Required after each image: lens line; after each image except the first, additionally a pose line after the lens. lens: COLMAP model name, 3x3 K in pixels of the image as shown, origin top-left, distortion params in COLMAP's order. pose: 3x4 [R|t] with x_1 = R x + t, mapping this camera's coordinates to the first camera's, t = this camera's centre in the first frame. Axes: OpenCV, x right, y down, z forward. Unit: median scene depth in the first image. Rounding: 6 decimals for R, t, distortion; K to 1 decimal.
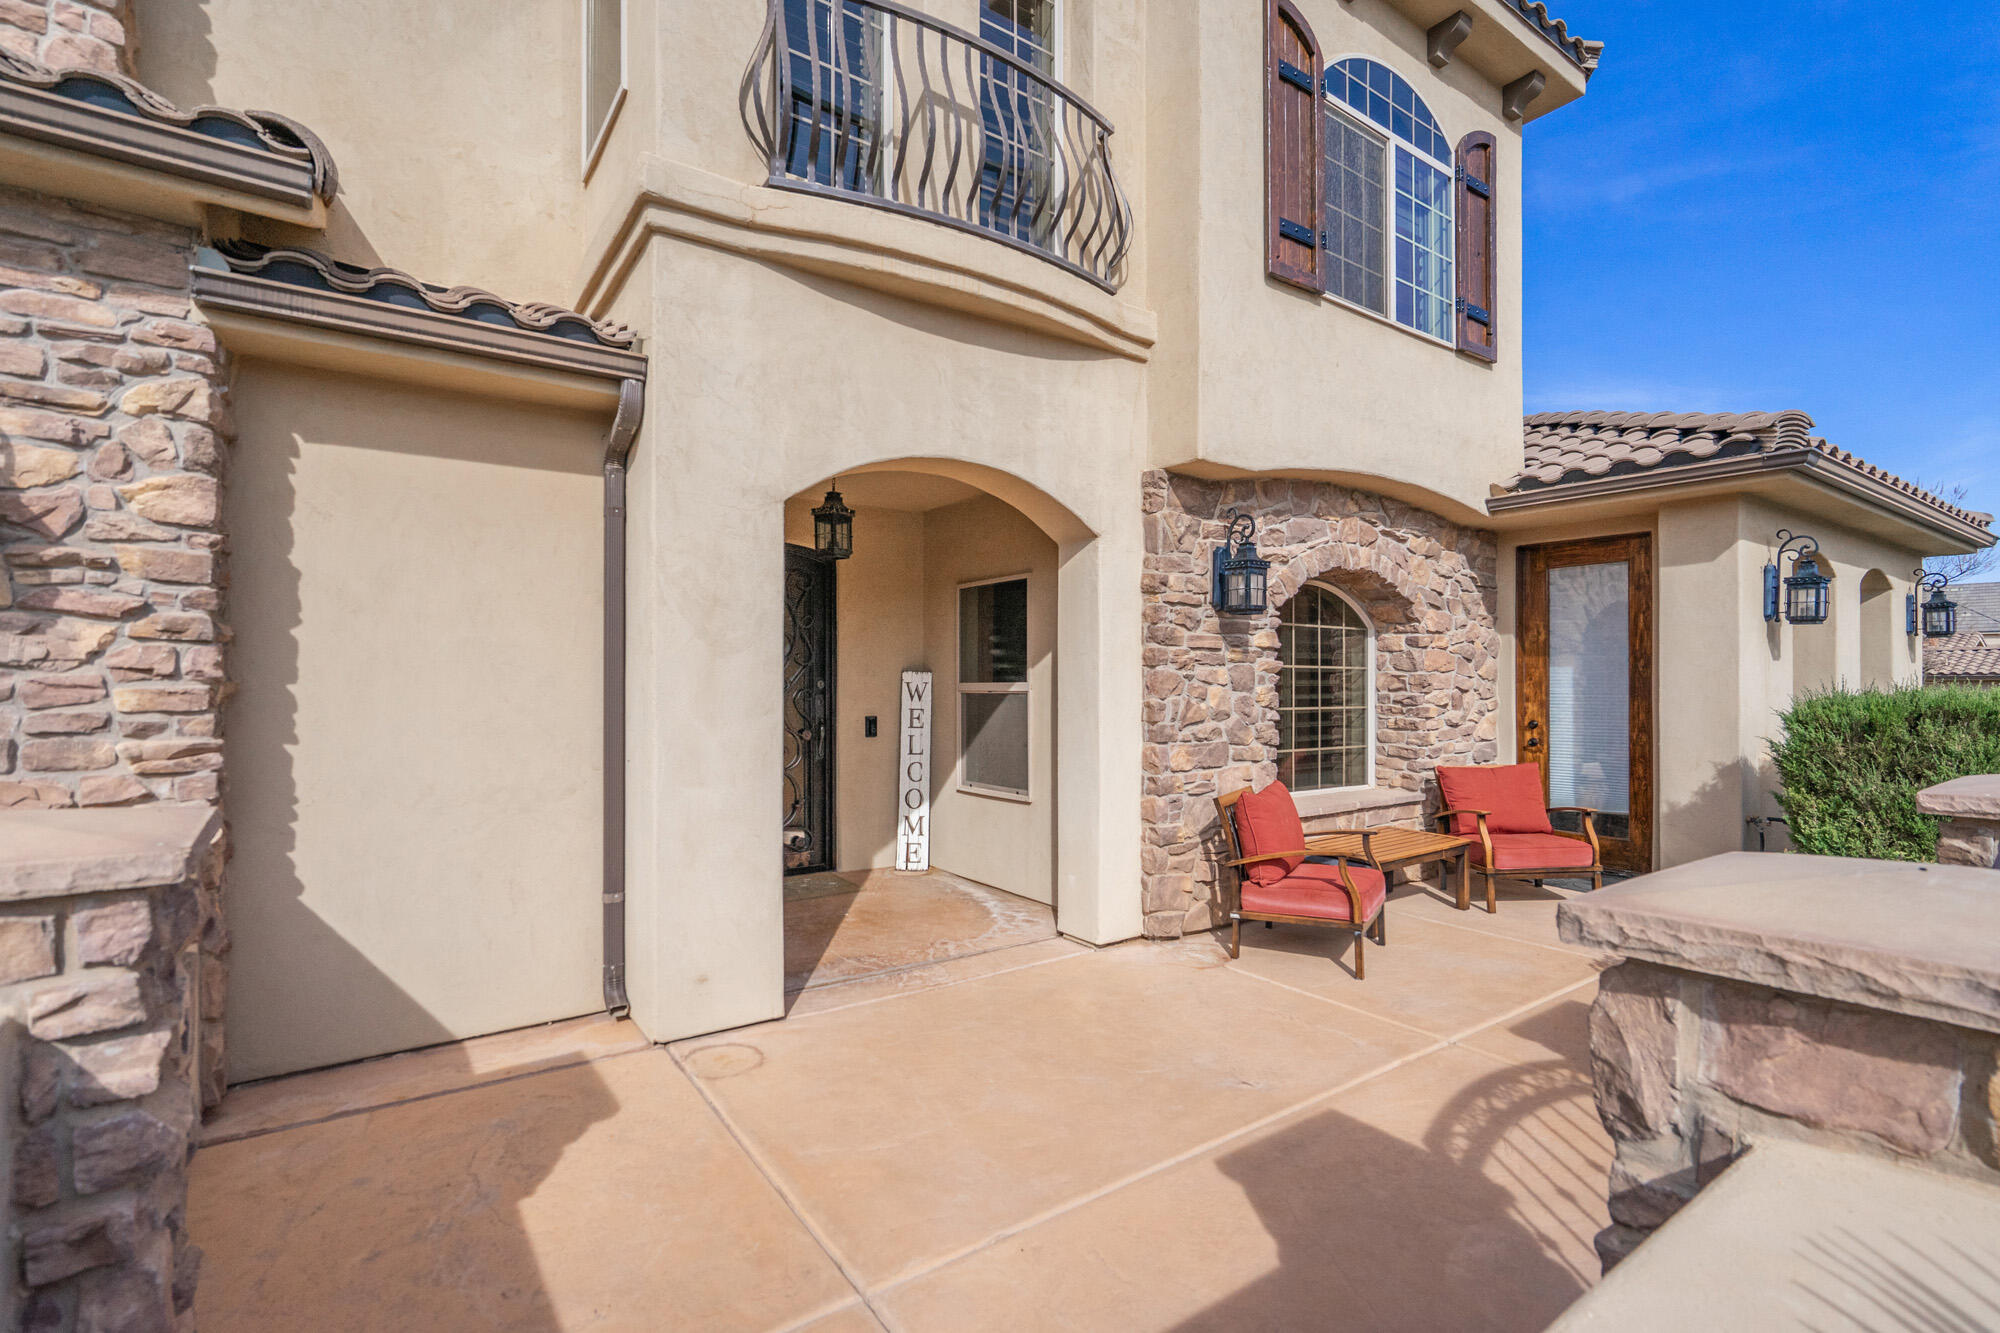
lens RADIAL K [[918.5, 0, 992.2], [0, 918.5, 673.1], [0, 0, 1]] dist [-0.000239, 0.000664]
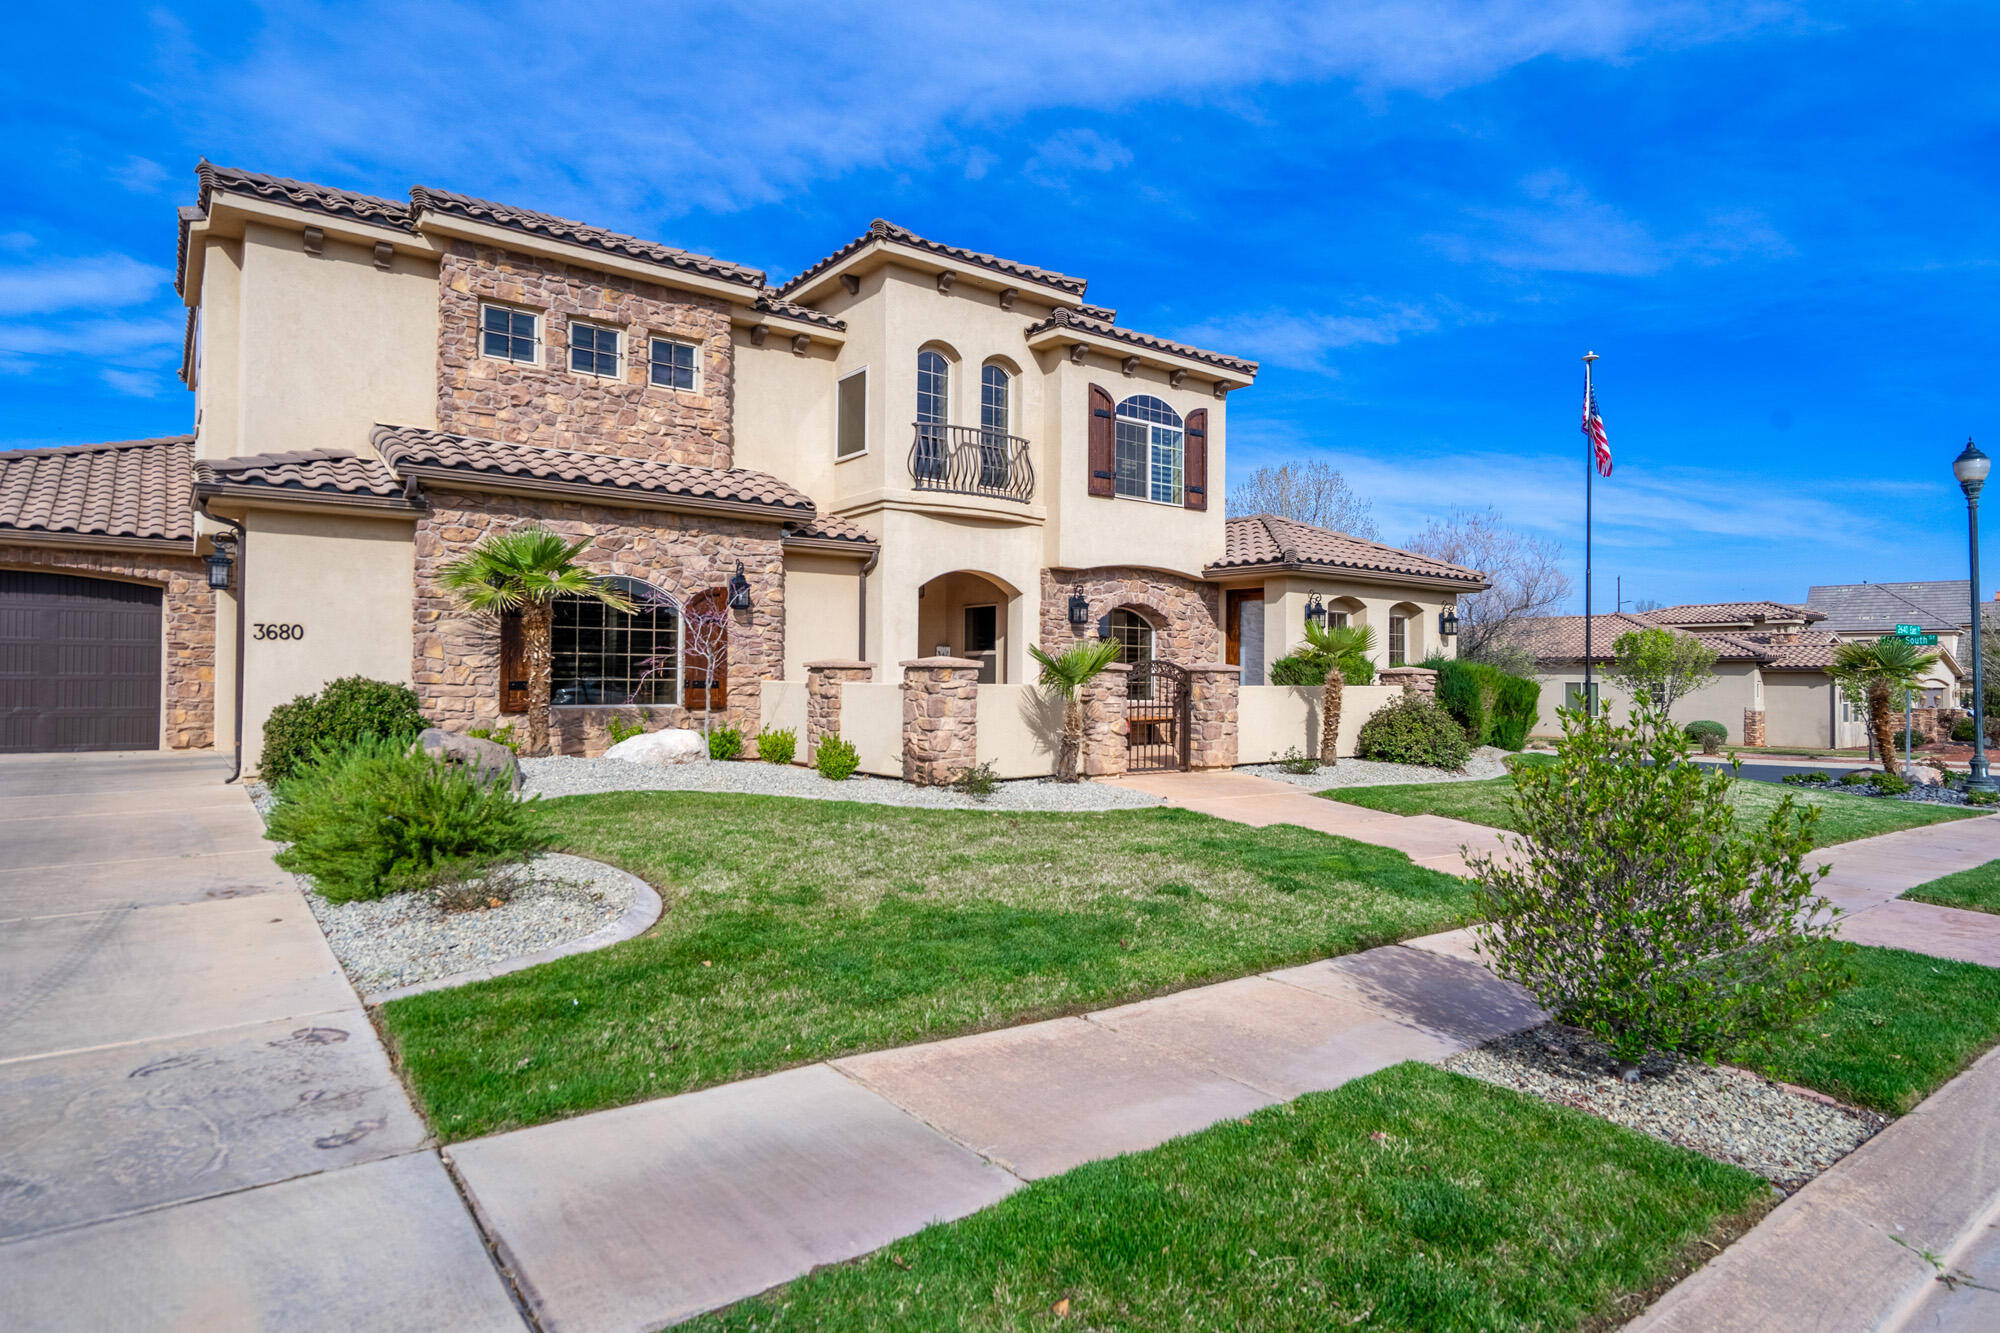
lens RADIAL K [[1111.7, 0, 1010.1], [0, 1111.7, 658.3], [0, 0, 1]] dist [0.005142, 0.001173]
pose [[0.998615, 0.007861, 0.052026, -0.071274], [-0.007370, 0.999927, -0.009625, 0.056154], [-0.052098, 0.009228, 0.998599, -1.797434]]
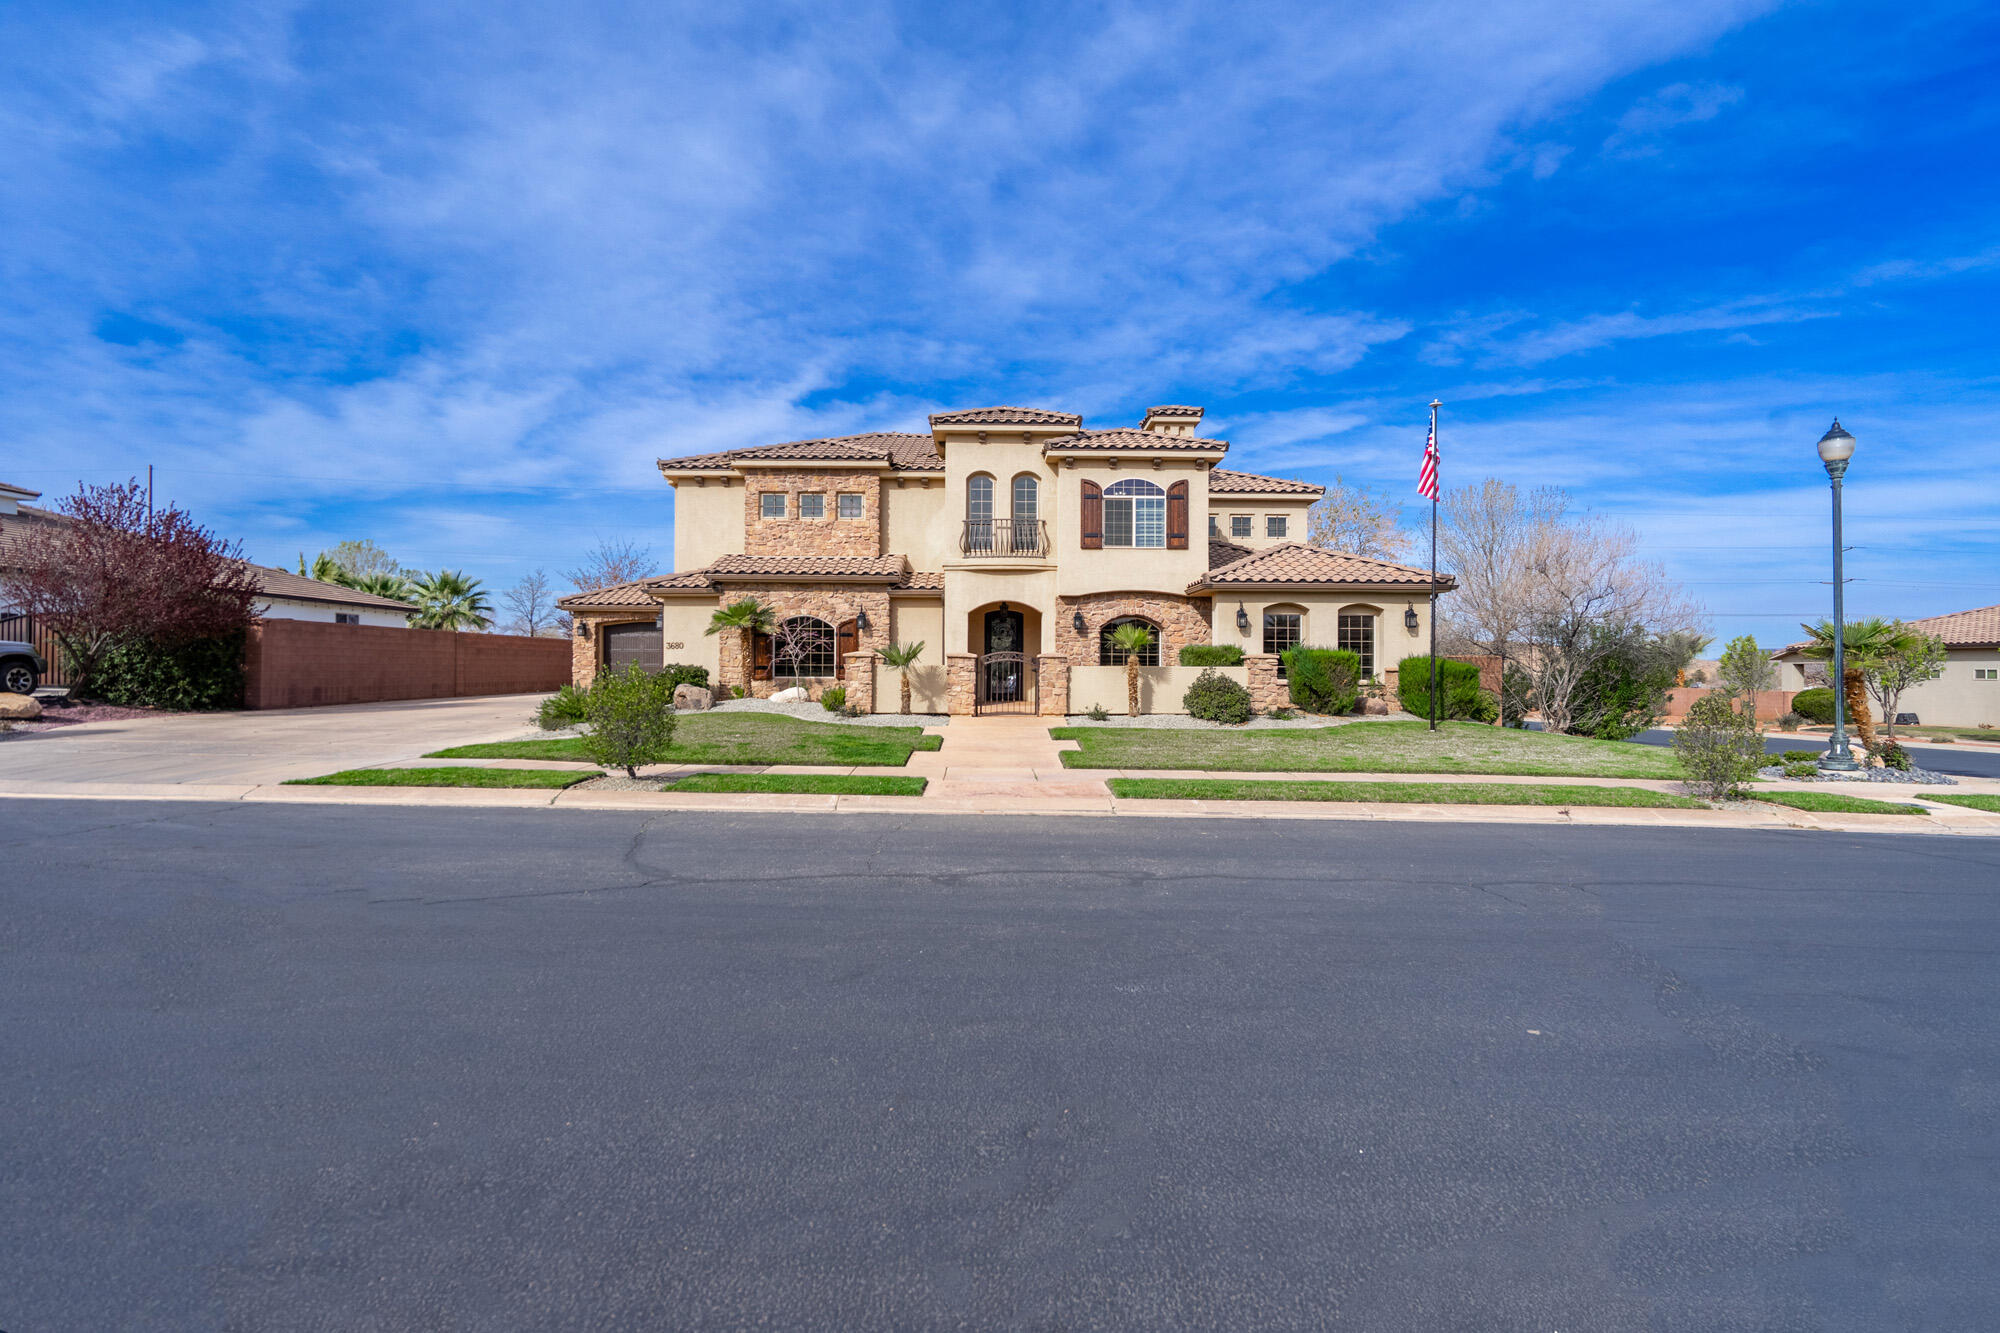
lens RADIAL K [[907.9, 0, 1011.8], [0, 907.9, 665.9], [0, 0, 1]] dist [-0.001752, 0.000148]
pose [[0.828214, 0.001168, -0.560410, 1.989422], [0.001122, 0.999992, 0.003742, 0.074896], [0.560410, -0.003728, 0.828207, -2.201827]]
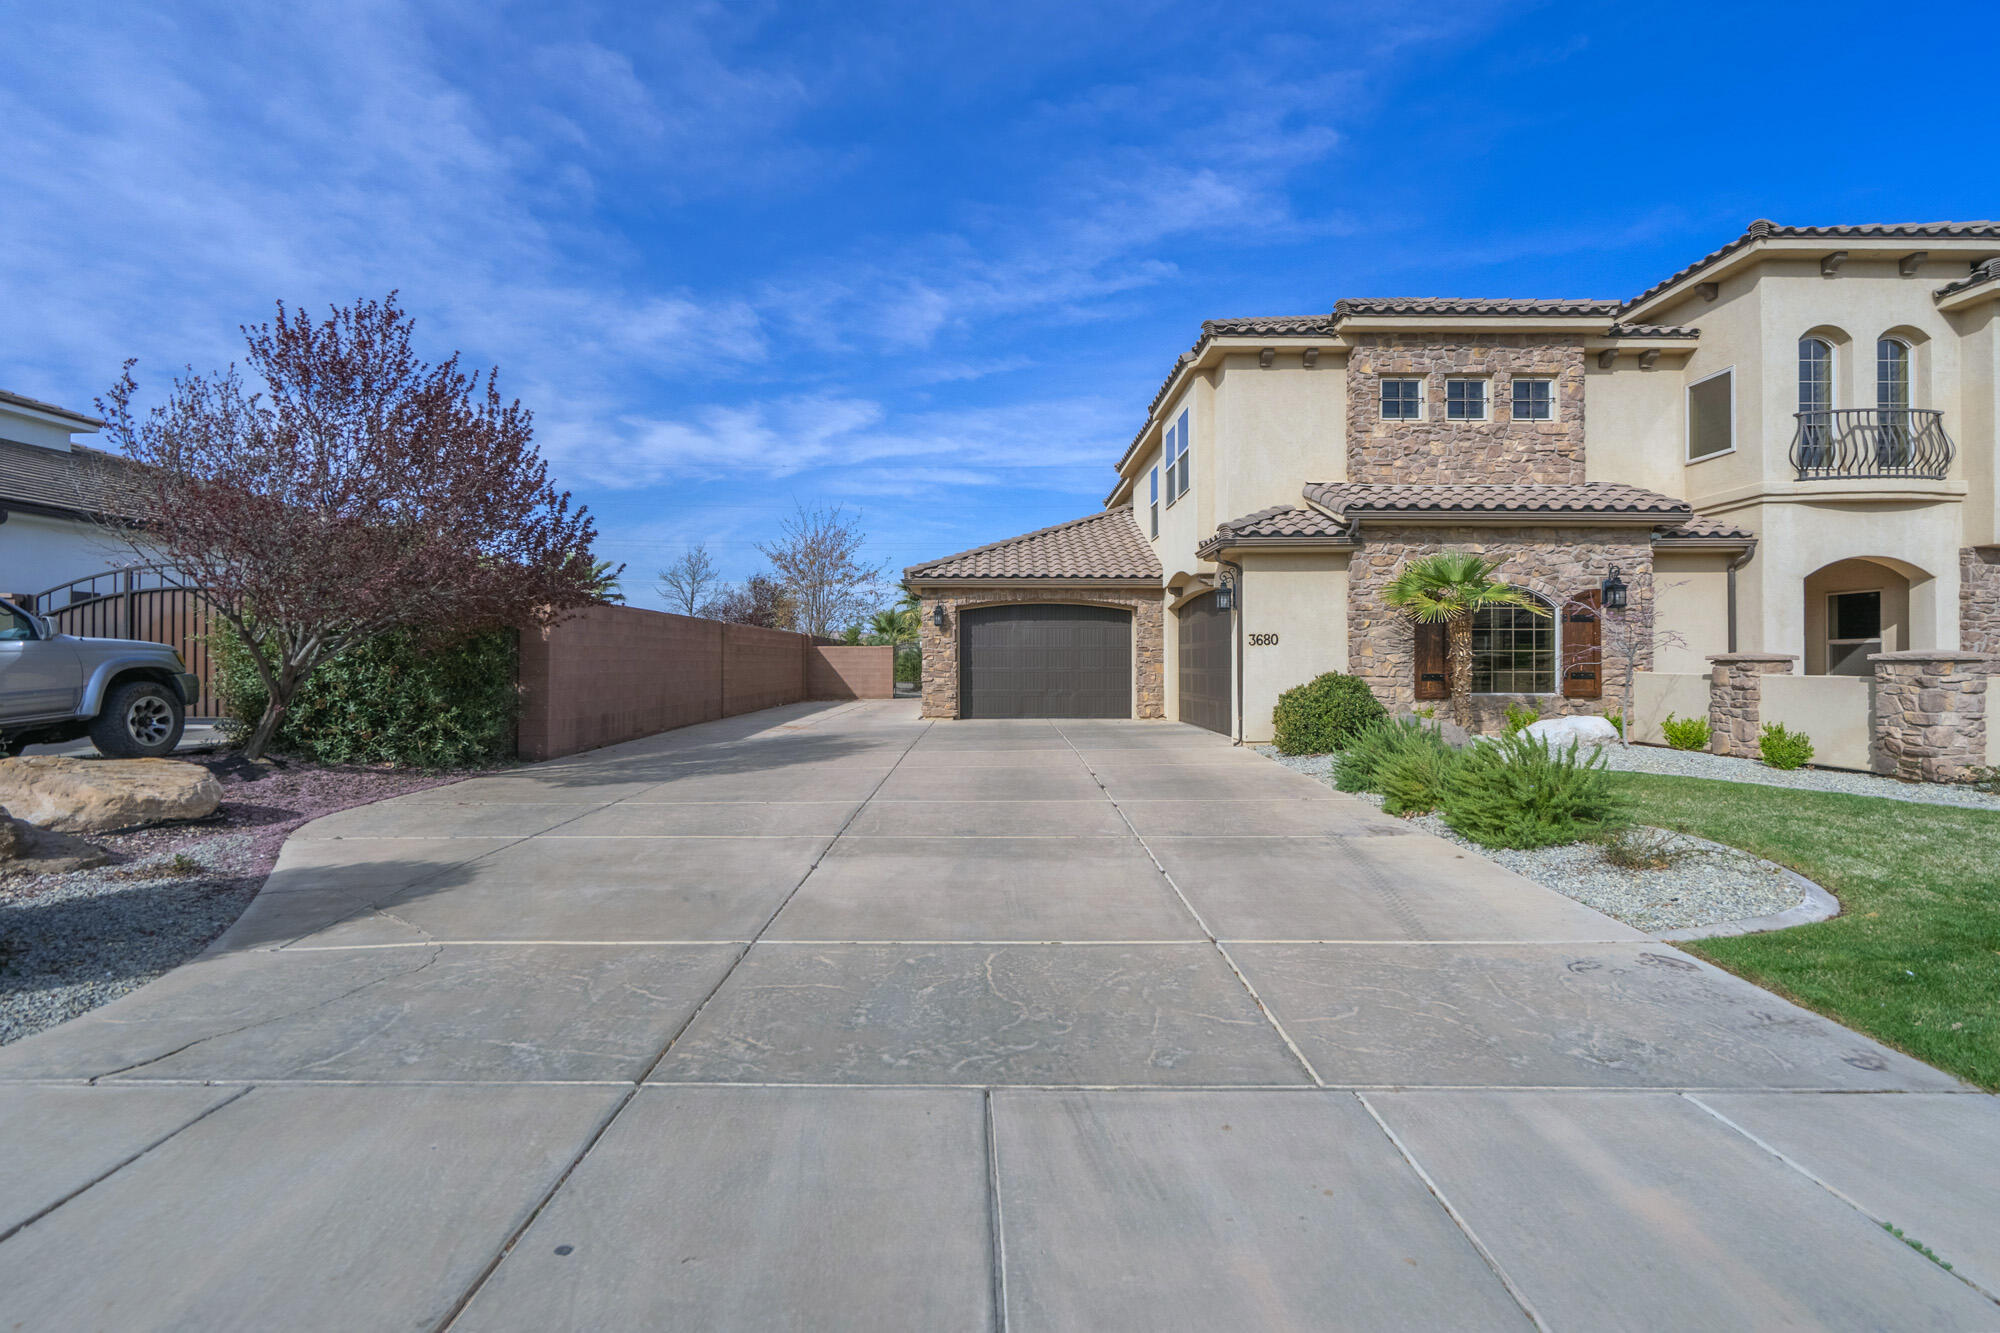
lens RADIAL K [[902.4, 0, 997.9], [0, 902.4, 656.4], [0, 0, 1]] dist [-0.000989, 0.000349]
pose [[0.827090, -0.005451, -0.562043, -0.496527], [0.006590, 0.999978, 0.000000, 0.039118], [0.562031, -0.003704, 0.827108, -1.979013]]
